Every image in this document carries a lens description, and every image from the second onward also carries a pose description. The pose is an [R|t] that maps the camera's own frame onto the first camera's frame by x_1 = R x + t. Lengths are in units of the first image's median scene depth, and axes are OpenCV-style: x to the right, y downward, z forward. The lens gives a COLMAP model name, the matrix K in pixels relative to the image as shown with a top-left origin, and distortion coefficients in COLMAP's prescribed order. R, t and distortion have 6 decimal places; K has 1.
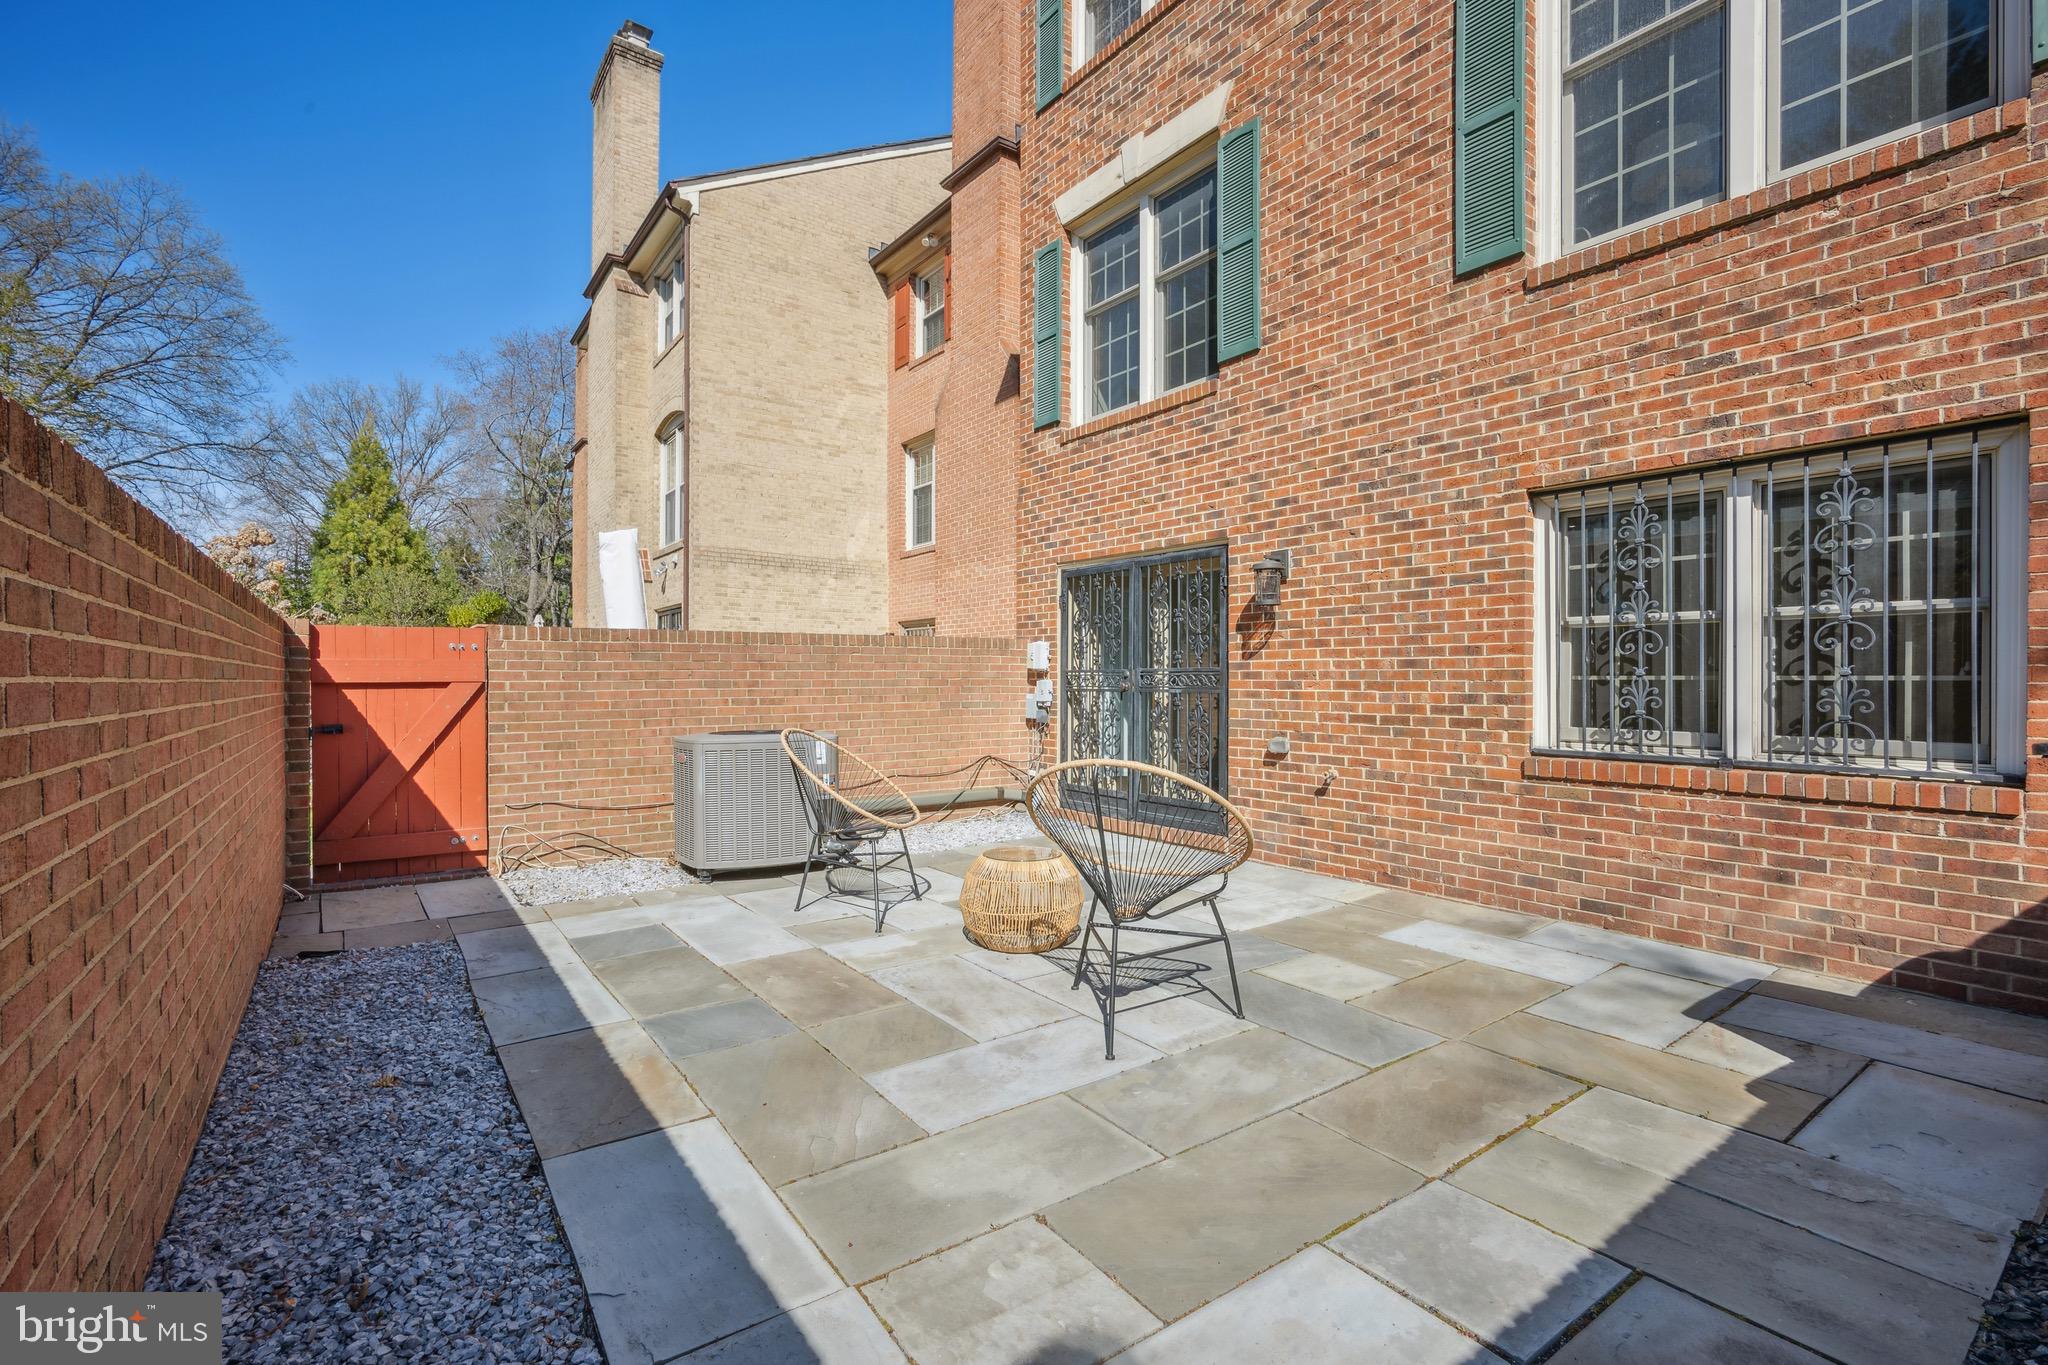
lens RADIAL K [[905.4, 0, 1025.8], [0, 905.4, 678.7], [0, 0, 1]] dist [-0.012773, 0.003217]
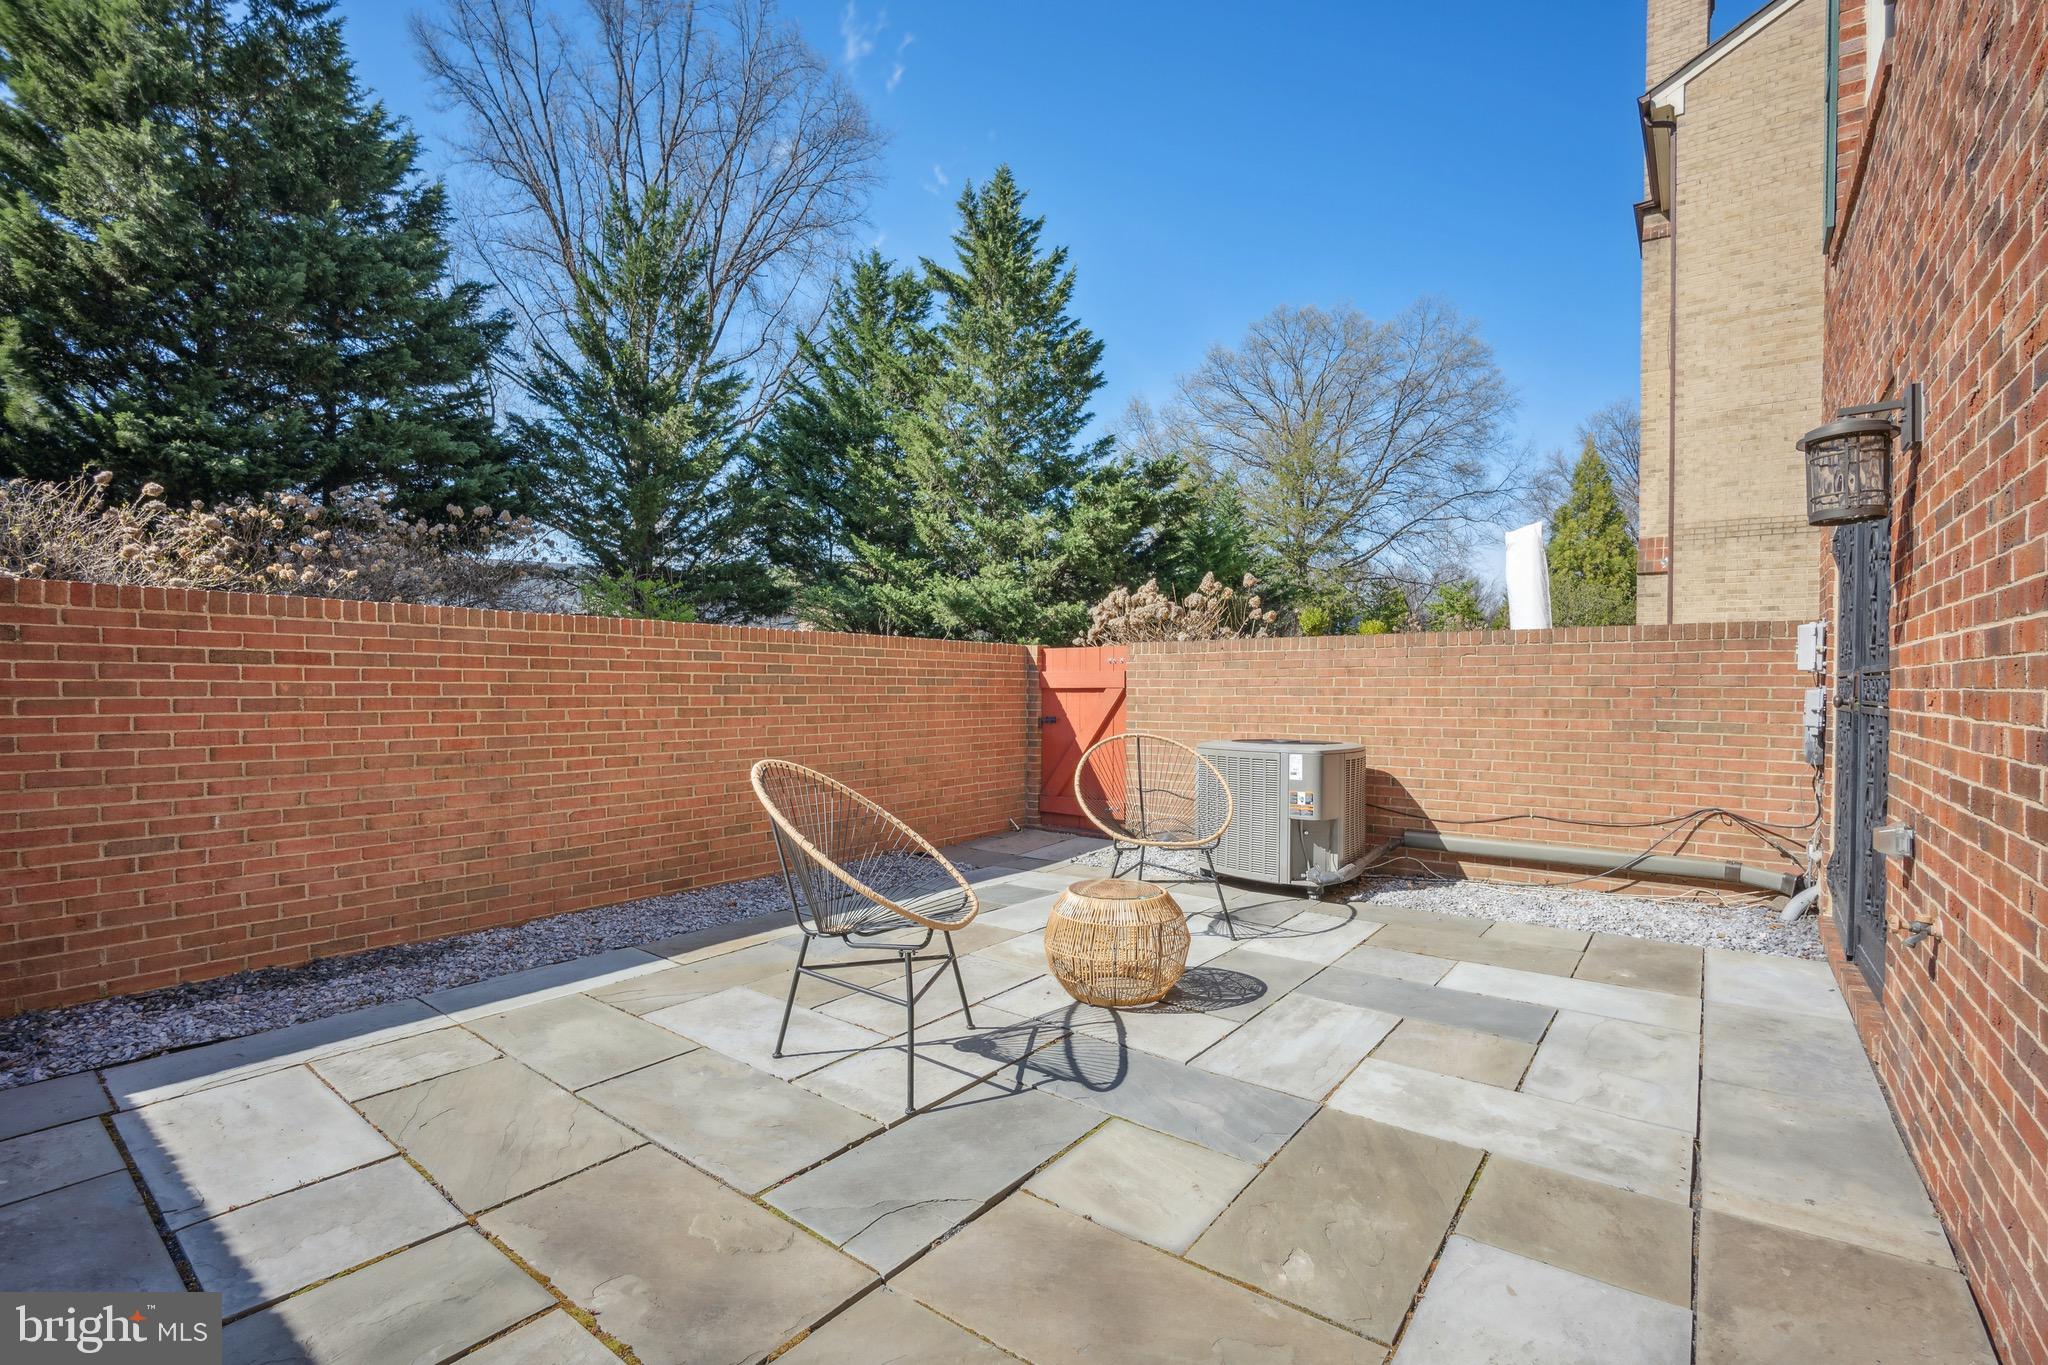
lens RADIAL K [[905.4, 0, 1028.1], [0, 905.4, 692.1], [0, 0, 1]] dist [-0.012773, 0.003217]
pose [[0.292672, 0.008218, -0.956178, 0.734408], [-0.003970, 0.999965, 0.007379, 0.001047], [0.956205, 0.001636, 0.292694, 0.623699]]
